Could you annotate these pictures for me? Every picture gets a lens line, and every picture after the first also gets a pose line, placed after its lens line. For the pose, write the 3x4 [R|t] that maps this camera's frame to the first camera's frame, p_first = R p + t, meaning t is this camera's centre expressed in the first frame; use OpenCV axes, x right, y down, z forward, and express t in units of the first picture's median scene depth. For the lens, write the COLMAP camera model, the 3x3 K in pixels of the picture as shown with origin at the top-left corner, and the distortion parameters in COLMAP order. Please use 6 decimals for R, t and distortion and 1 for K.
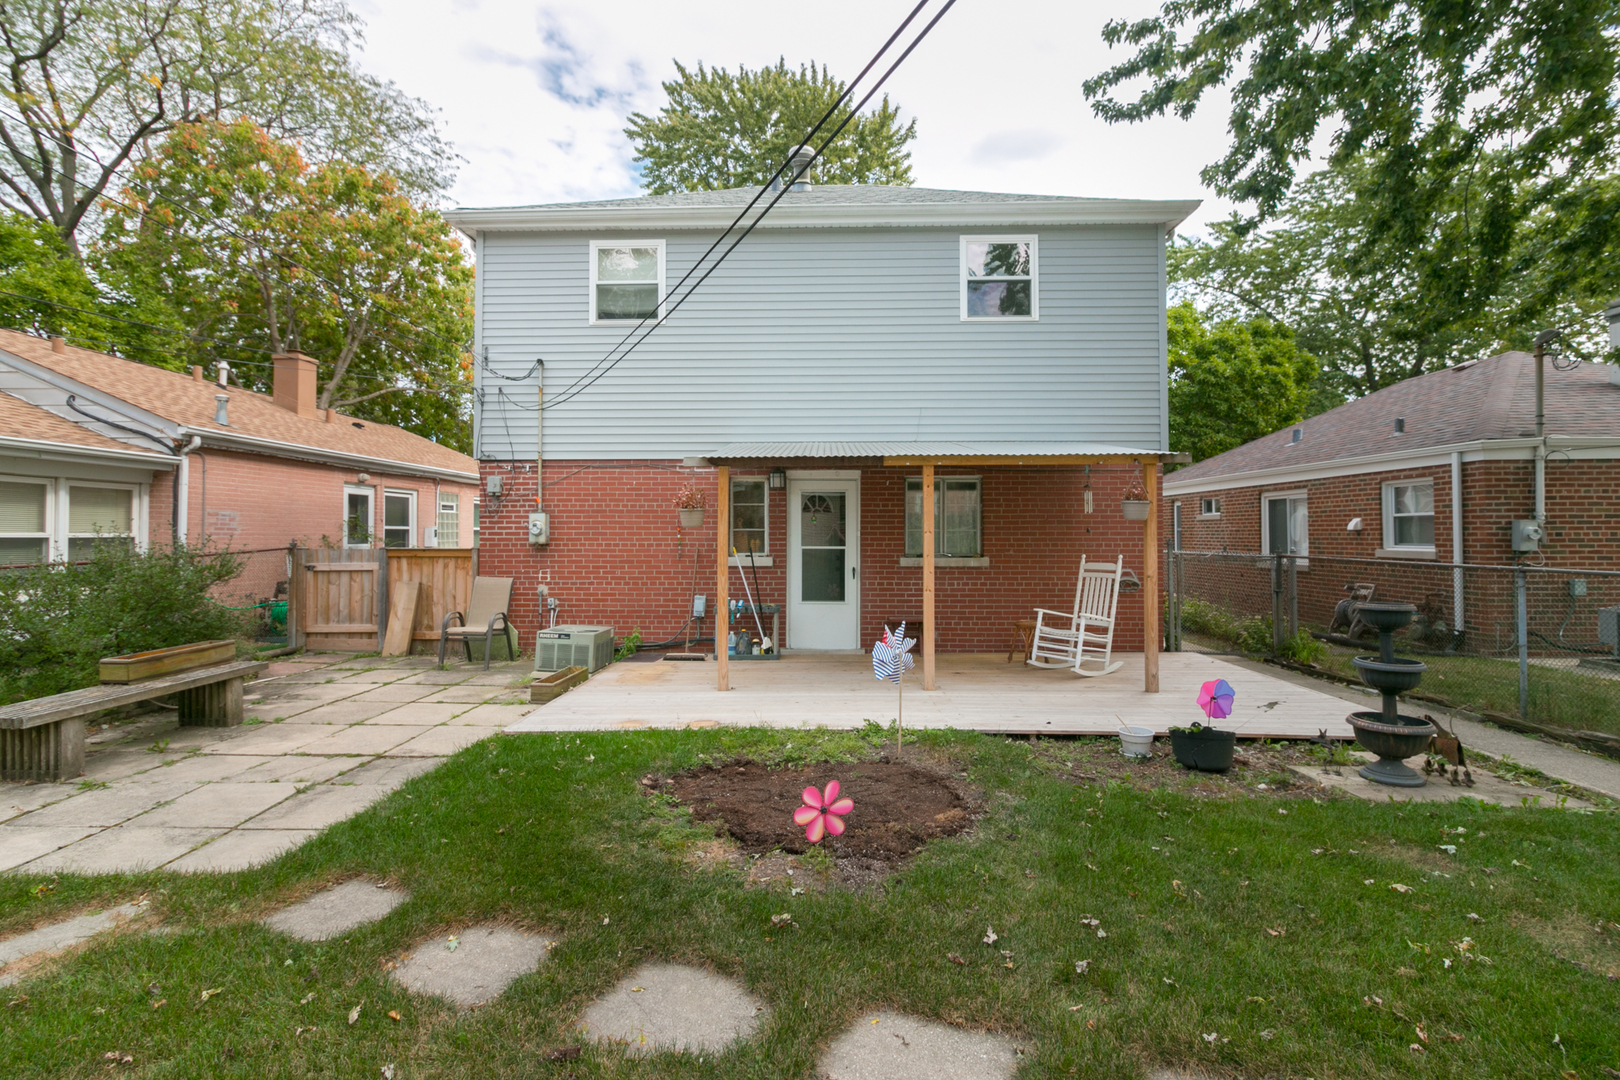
lens RADIAL K [[748.1, 0, 809.2], [0, 748.1, 521.0], [0, 0, 1]] dist [0.002800, 0.000229]
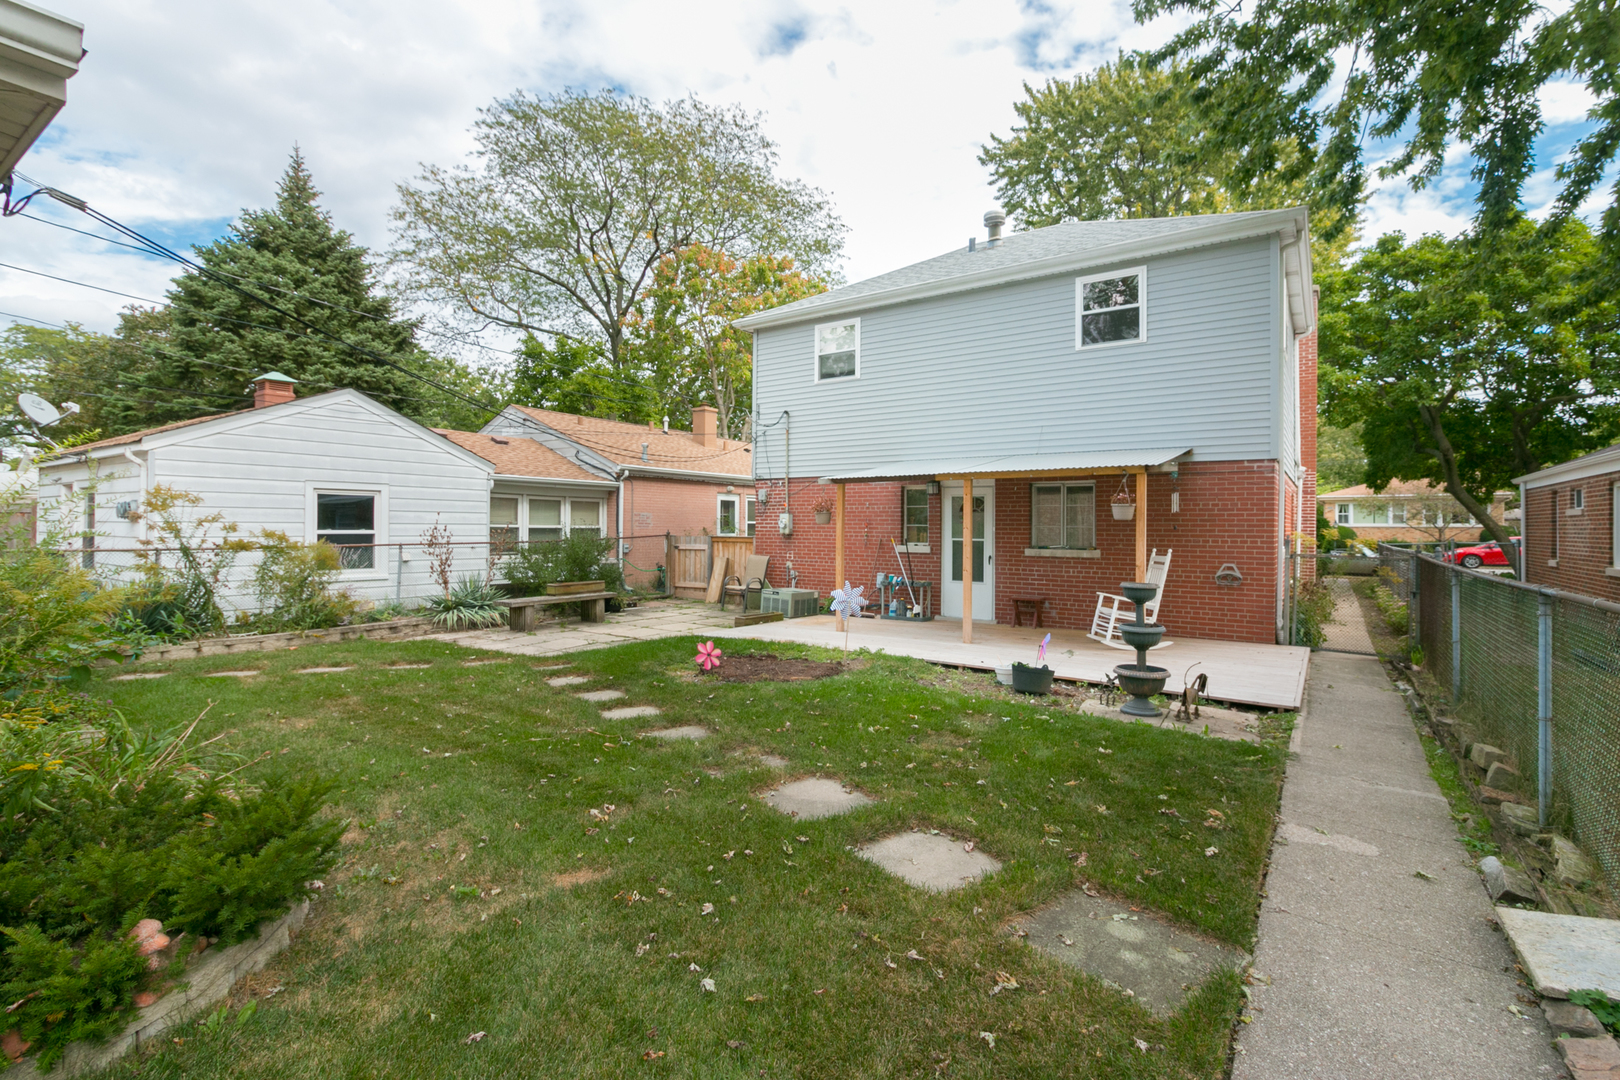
lens RADIAL K [[748.1, 0, 809.2], [0, 748.1, 521.0], [0, 0, 1]] dist [0.002800, 0.000229]
pose [[0.836304, 0.001304, -0.548264, 0.495639], [0.003707, 0.999961, 0.008033, -0.007608], [0.548253, -0.008750, 0.836266, -0.224776]]
